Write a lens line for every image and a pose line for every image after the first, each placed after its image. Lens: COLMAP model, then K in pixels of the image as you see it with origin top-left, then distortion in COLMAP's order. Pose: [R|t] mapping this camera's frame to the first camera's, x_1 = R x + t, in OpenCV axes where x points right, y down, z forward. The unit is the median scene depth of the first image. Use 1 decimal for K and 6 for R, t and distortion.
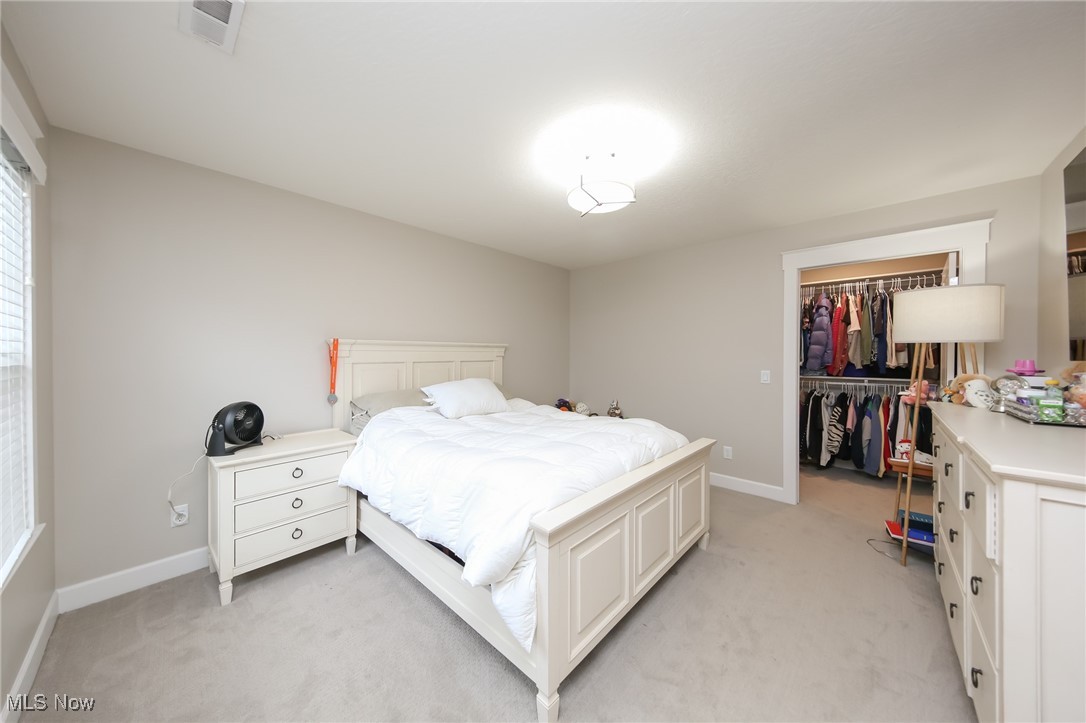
lens RADIAL K [[350.7, 0, 528.1], [0, 350.7, 355.5], [0, 0, 1]] dist [0.000592, 0.000116]
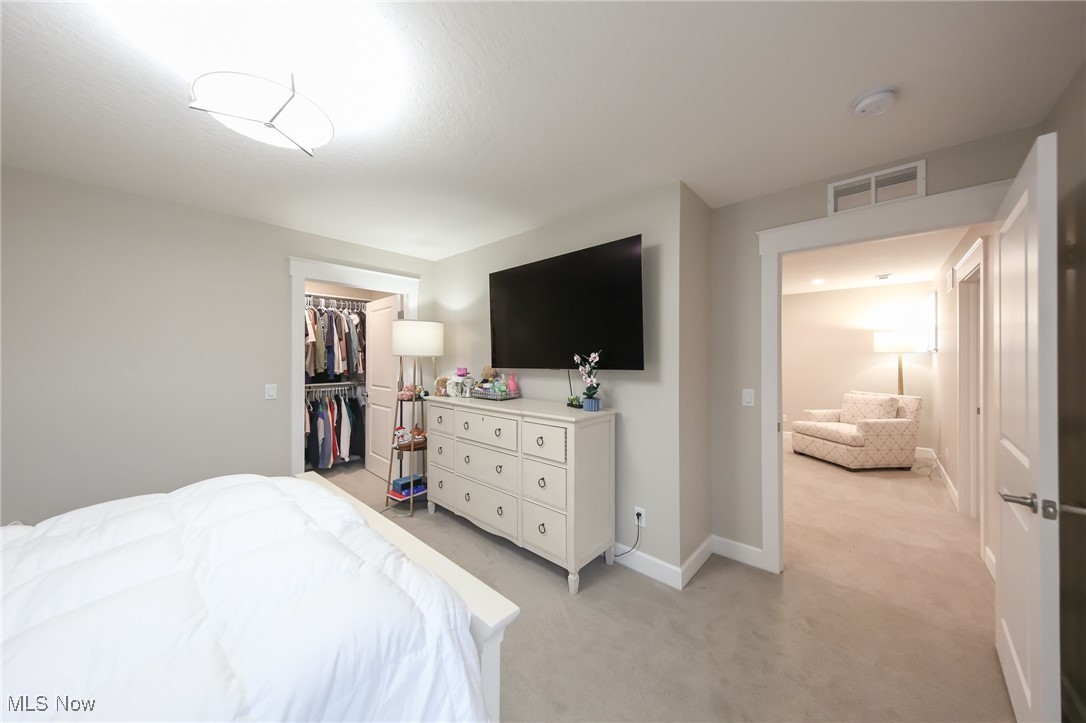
lens RADIAL K [[375.6, 0, 547.2], [0, 375.6, 355.6], [0, 0, 1]] dist [-0.000117, 0.000007]
pose [[-0.061376, 0.002762, 0.998111, -0.285887], [0.004556, 0.999987, -0.002487, -0.021794], [-0.998104, 0.004395, -0.061388, 0.344043]]
